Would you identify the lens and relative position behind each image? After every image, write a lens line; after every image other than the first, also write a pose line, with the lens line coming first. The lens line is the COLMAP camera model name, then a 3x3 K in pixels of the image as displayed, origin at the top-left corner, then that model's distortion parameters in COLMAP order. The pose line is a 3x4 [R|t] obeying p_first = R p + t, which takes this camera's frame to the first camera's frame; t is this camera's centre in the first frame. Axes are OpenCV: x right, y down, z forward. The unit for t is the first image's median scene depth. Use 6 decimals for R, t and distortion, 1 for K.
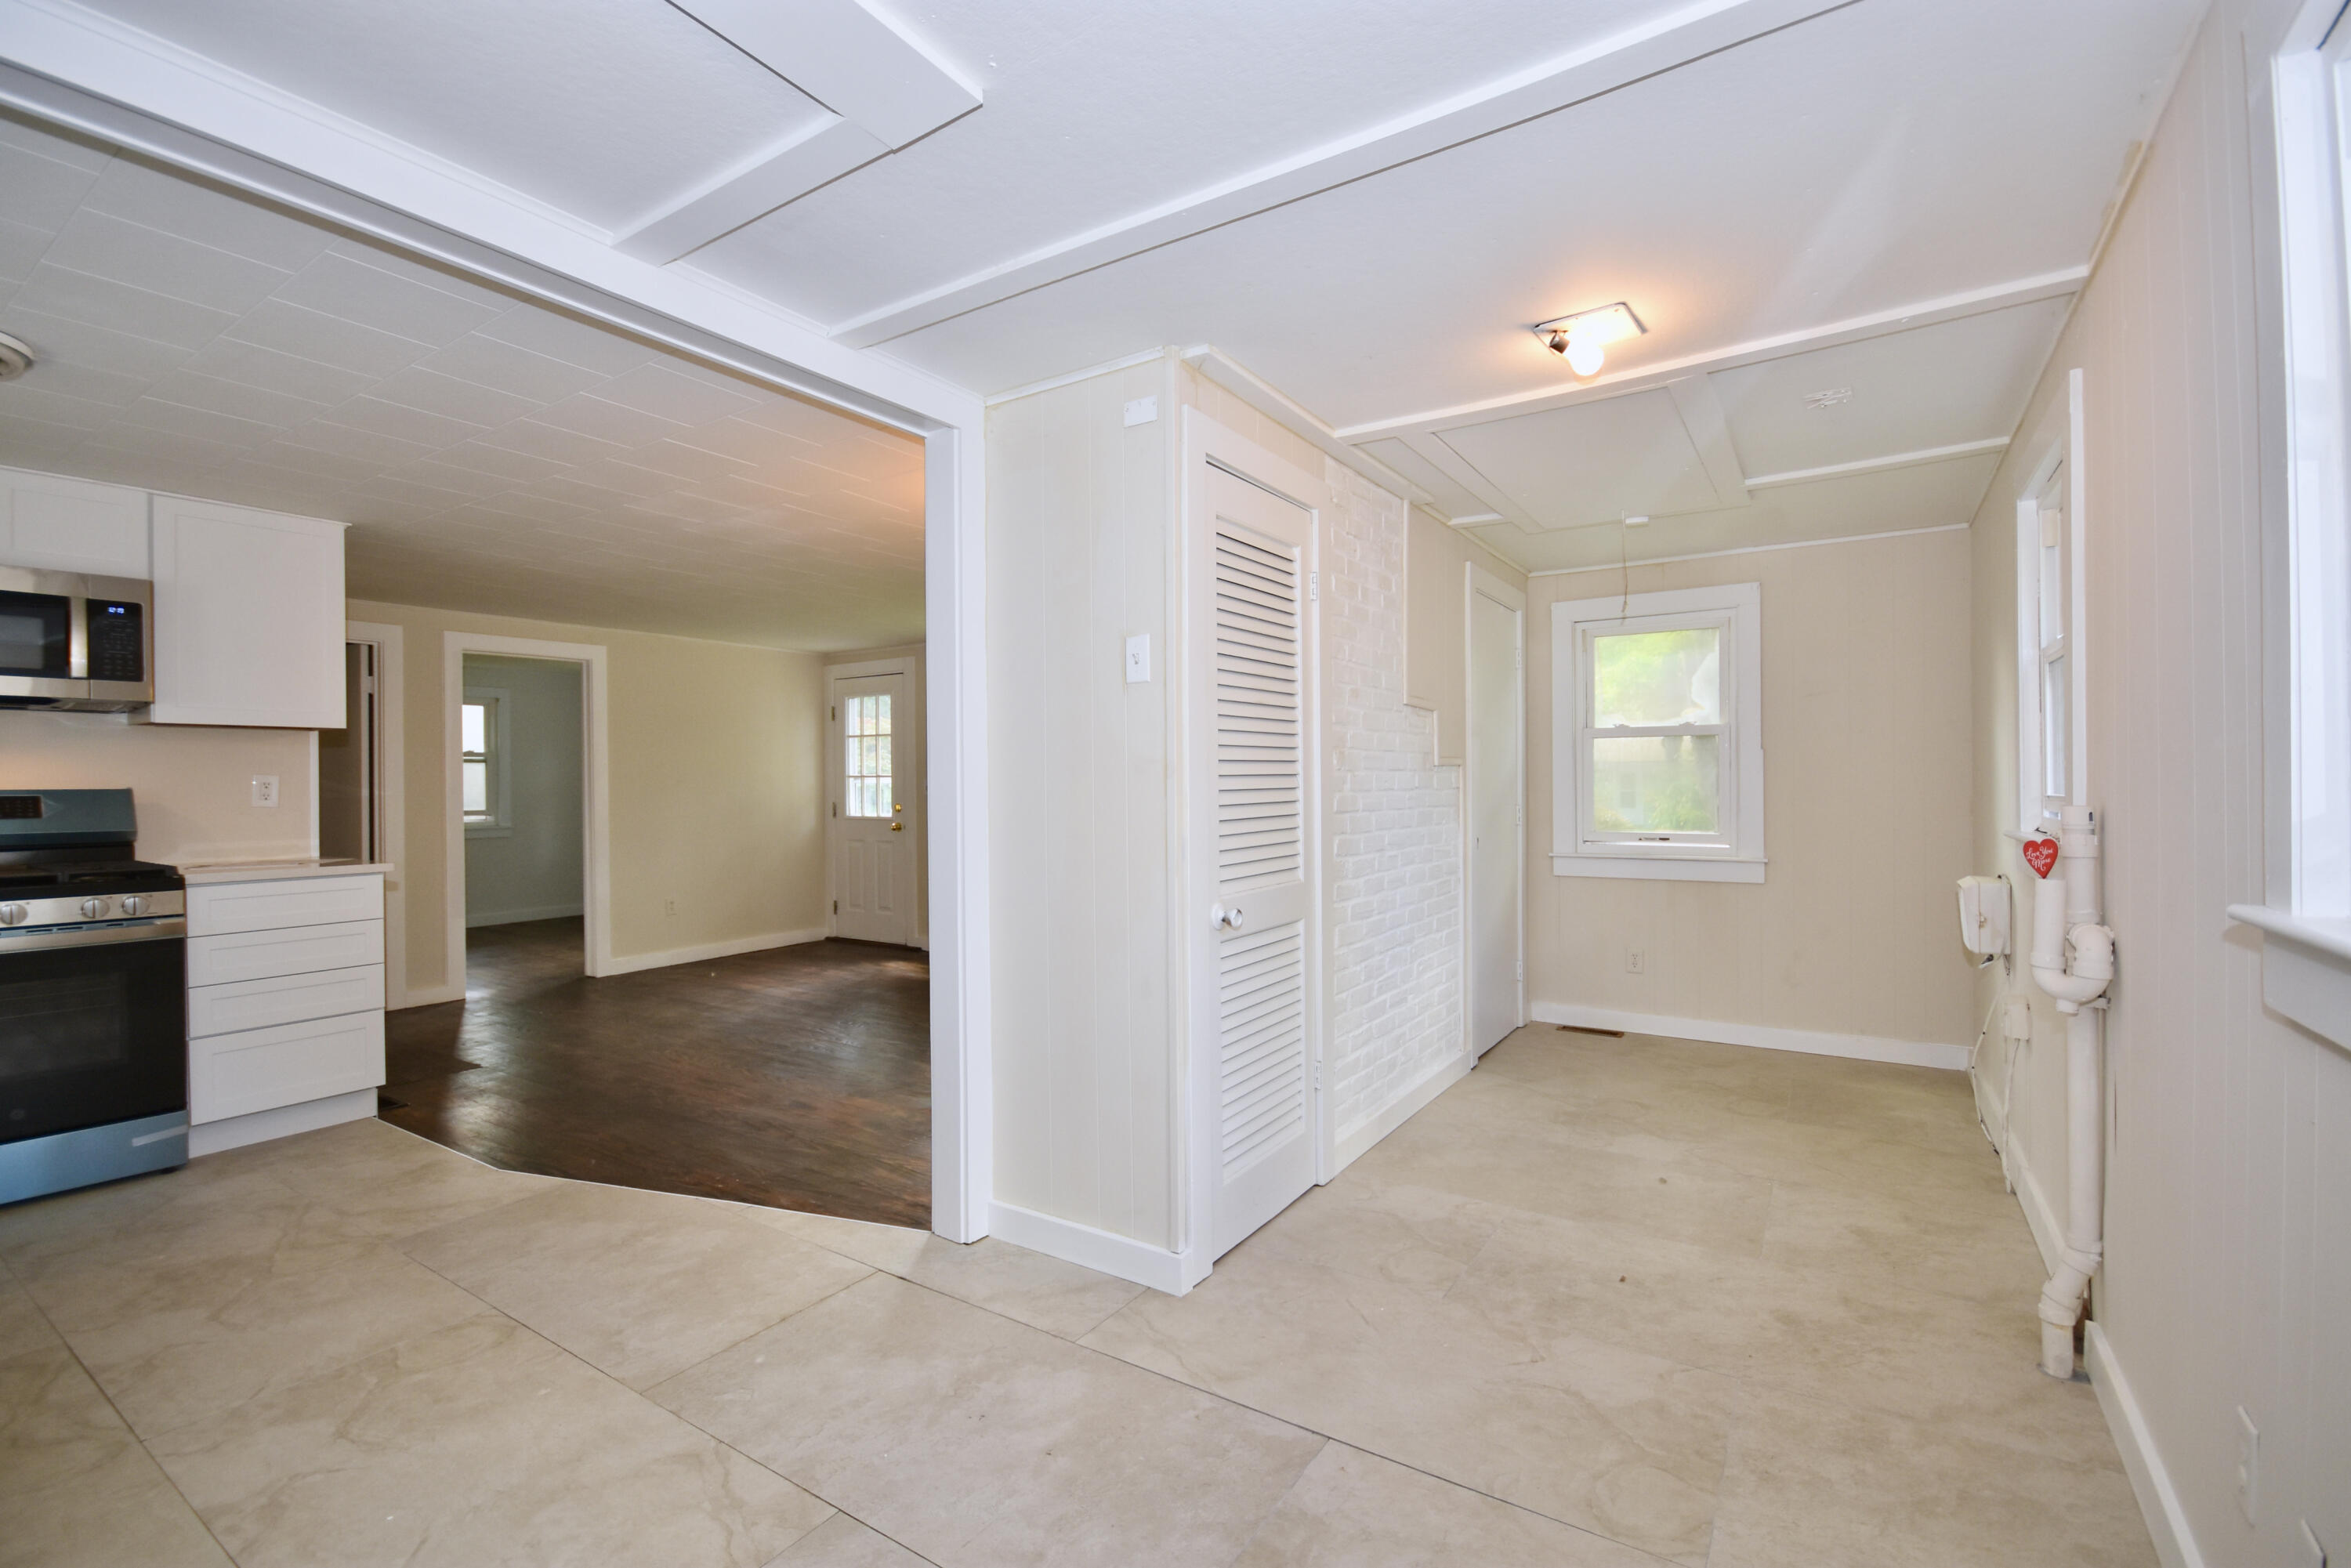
lens RADIAL K [[1022.1, 0, 1168.1], [0, 1022.1, 781.7], [0, 0, 1]] dist [-0.001484, -0.000567]
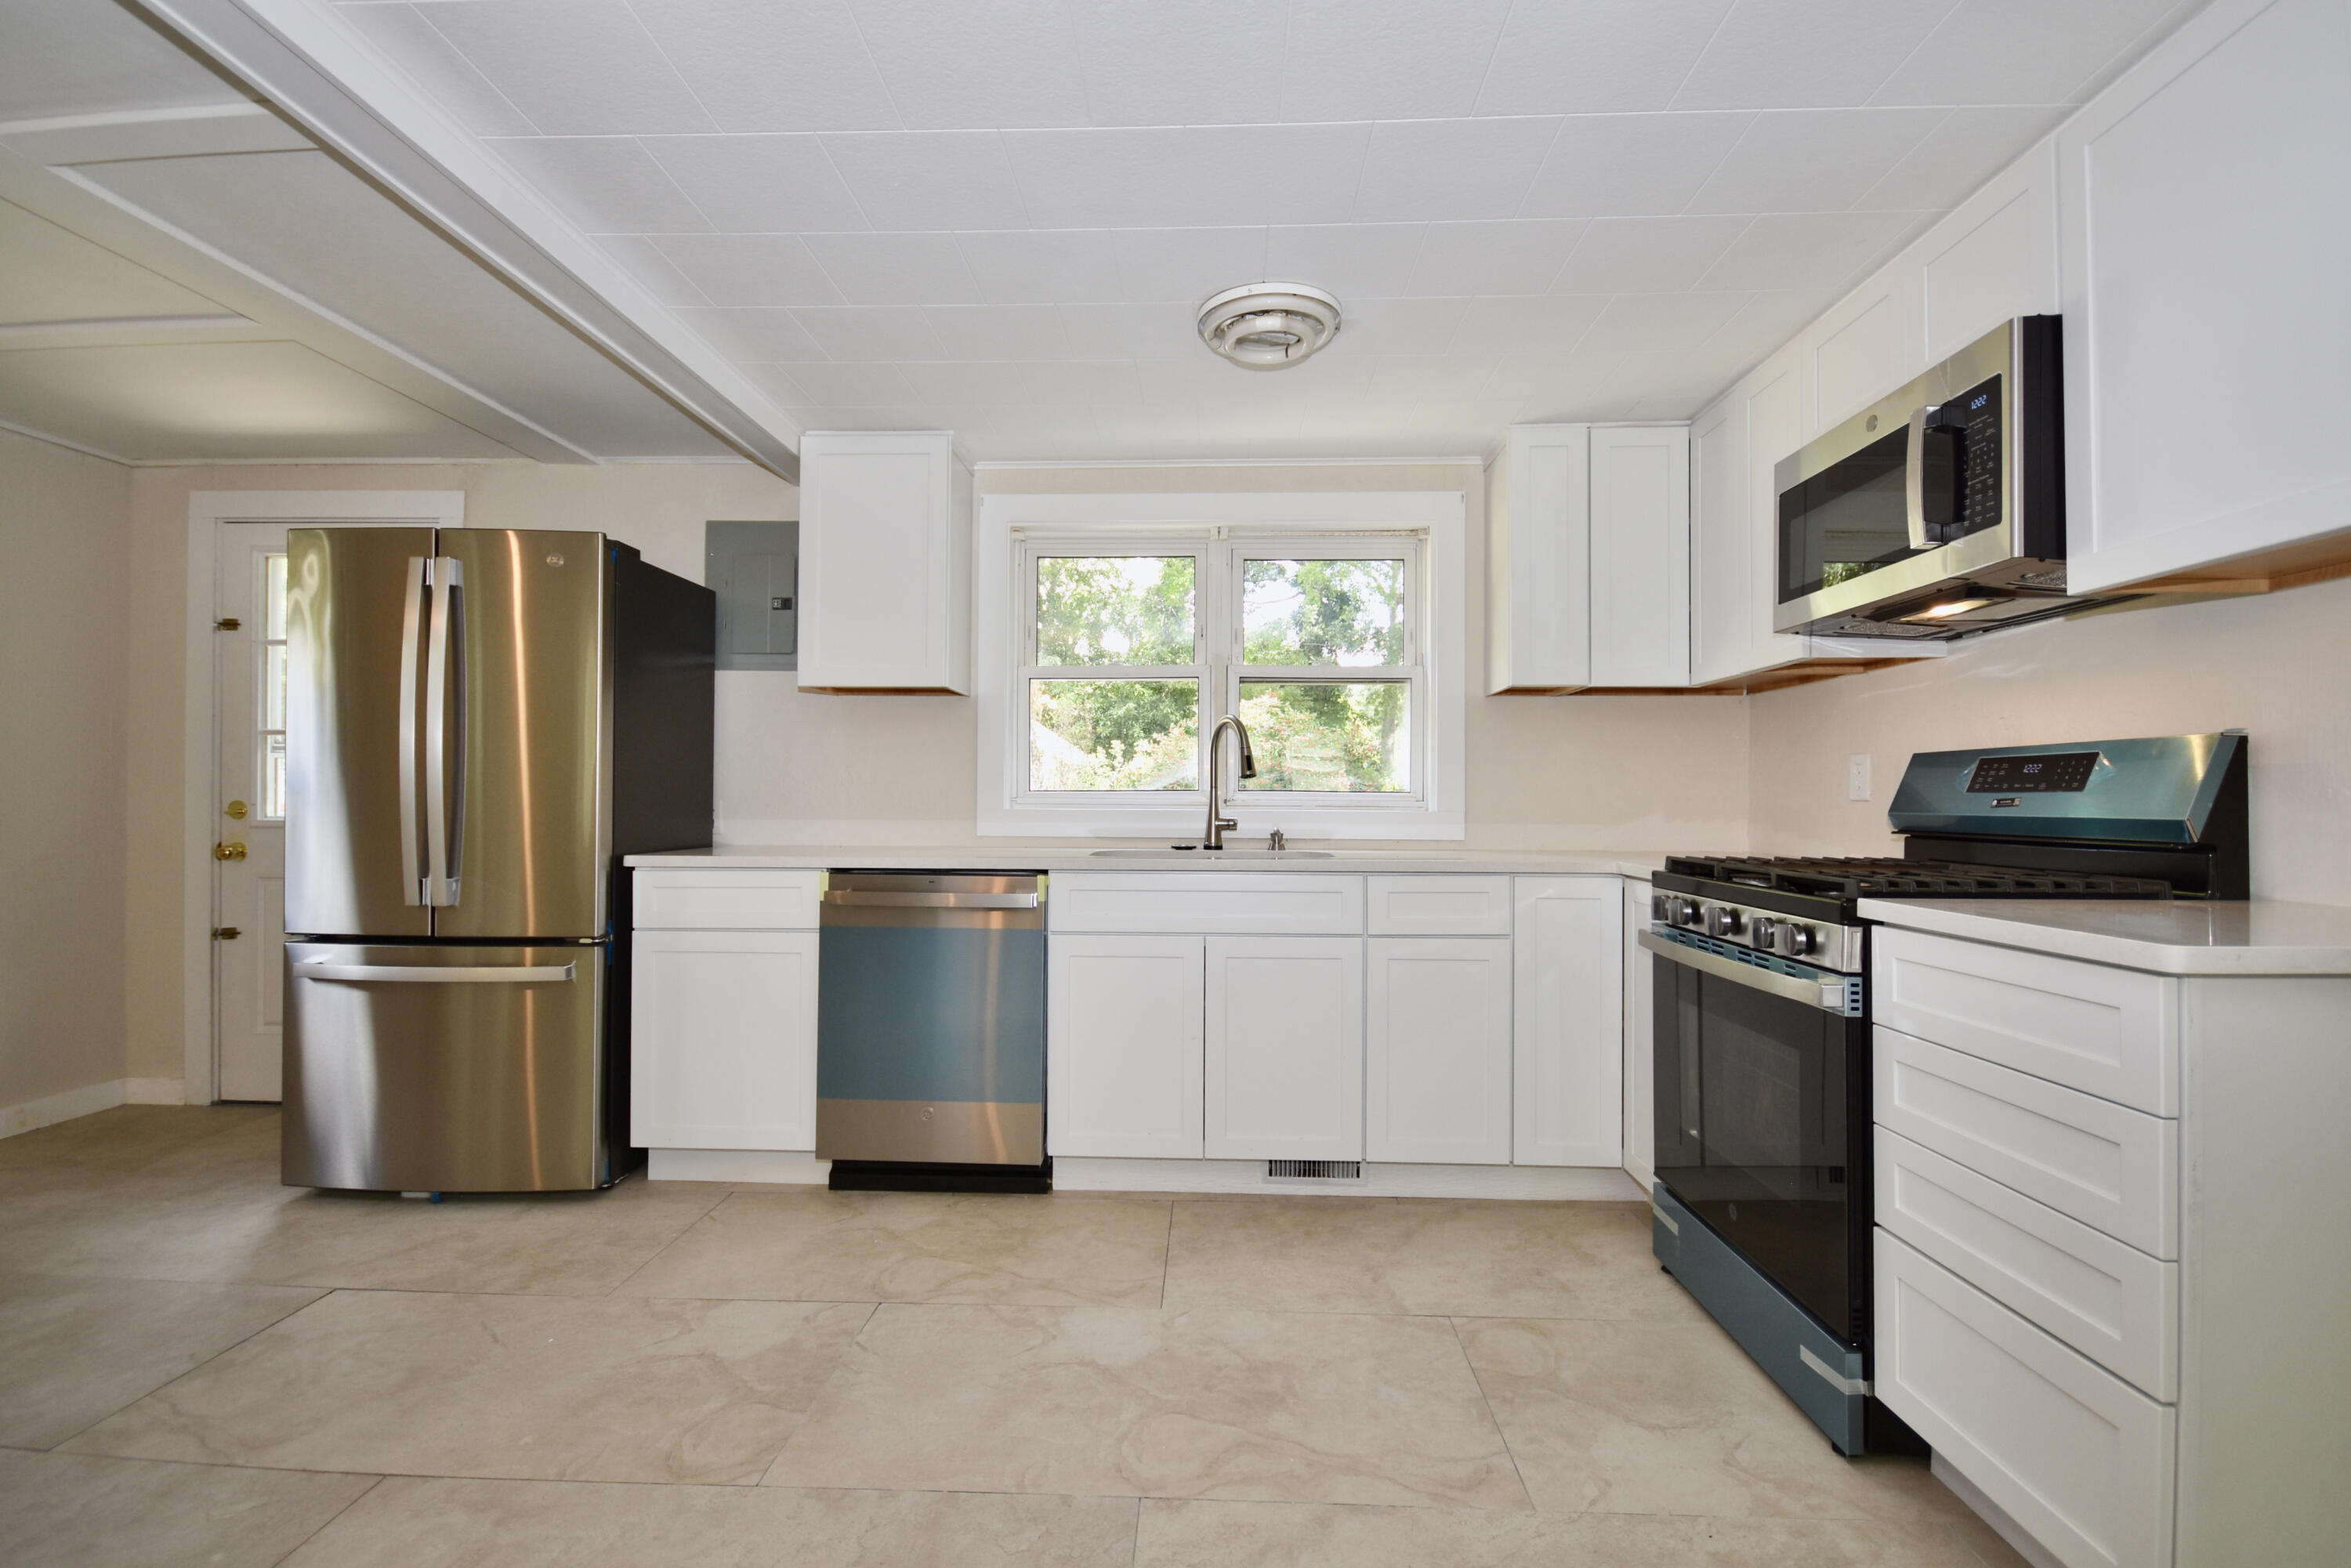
lens RADIAL K [[1022.1, 0, 1168.1], [0, 1022.1, 781.7], [0, 0, 1]] dist [-0.001484, -0.000567]
pose [[-0.852904, 0.007063, -0.522020, -0.454643], [0.012697, 0.999893, -0.007217, 0.032072], [0.521914, -0.012784, -0.852903, 1.481442]]
